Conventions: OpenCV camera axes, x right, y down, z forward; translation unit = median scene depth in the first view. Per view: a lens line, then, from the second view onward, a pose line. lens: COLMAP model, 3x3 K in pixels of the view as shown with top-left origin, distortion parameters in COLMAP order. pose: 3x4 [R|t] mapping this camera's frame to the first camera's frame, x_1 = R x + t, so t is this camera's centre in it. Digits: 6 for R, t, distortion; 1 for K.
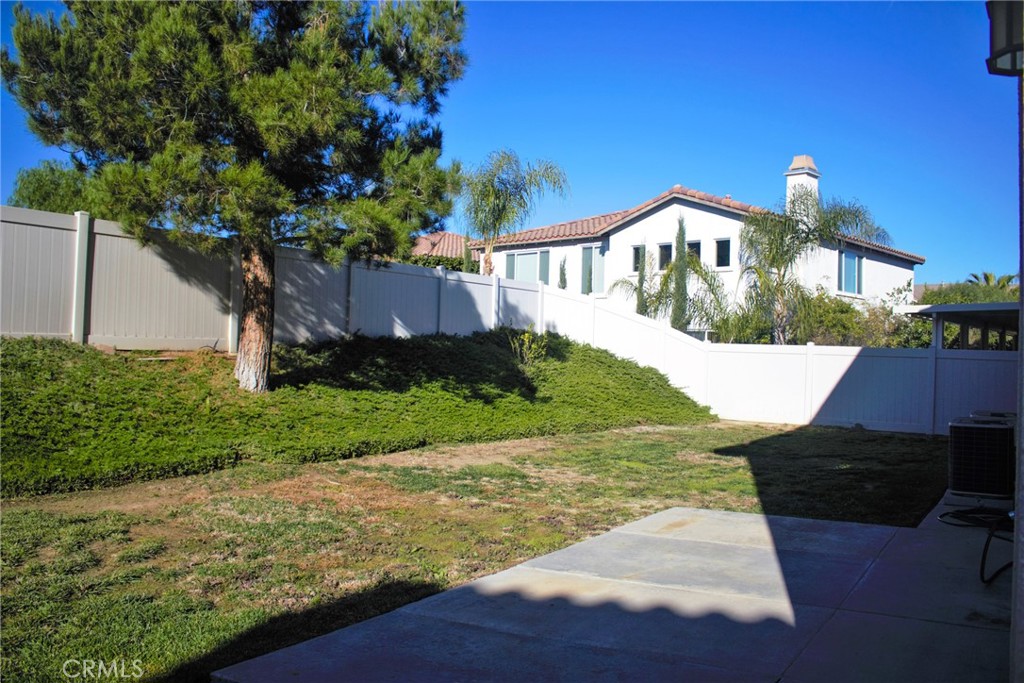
lens RADIAL K [[854.5, 0, 512.0], [0, 854.5, 341.5], [0, 0, 1]] dist [-0.149188, 0.127473]
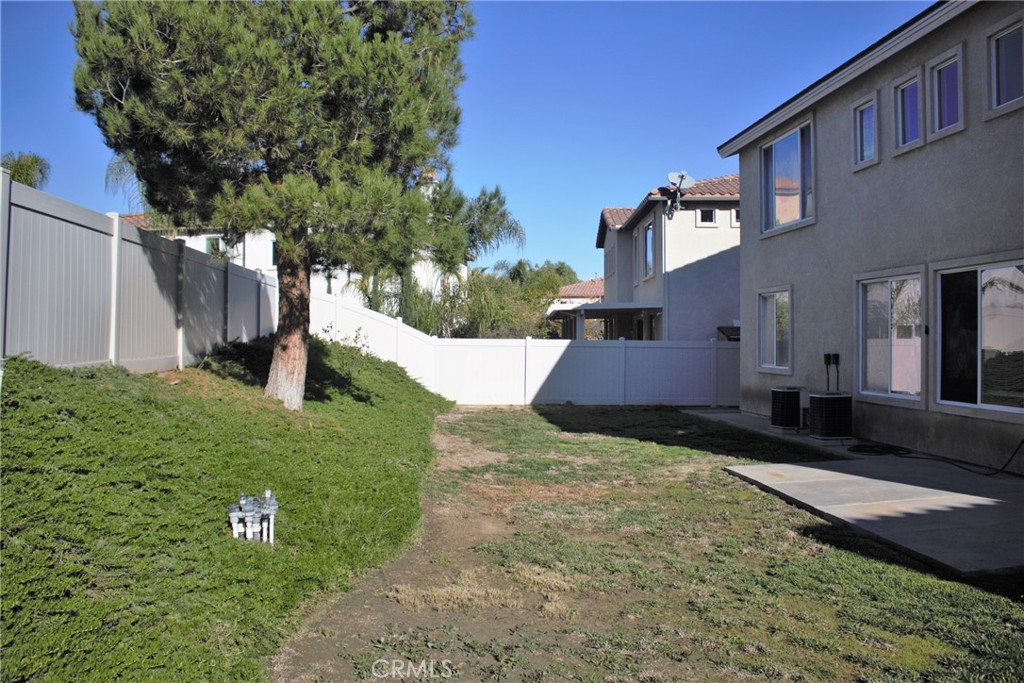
lens RADIAL K [[854.5, 0, 512.0], [0, 854.5, 341.5], [0, 0, 1]] dist [-0.149188, 0.127473]
pose [[0.771610, -0.026933, 0.635525, -0.465322], [0.010286, 0.999501, 0.029870, -0.029995], [-0.636012, -0.016511, 0.771502, 0.060846]]
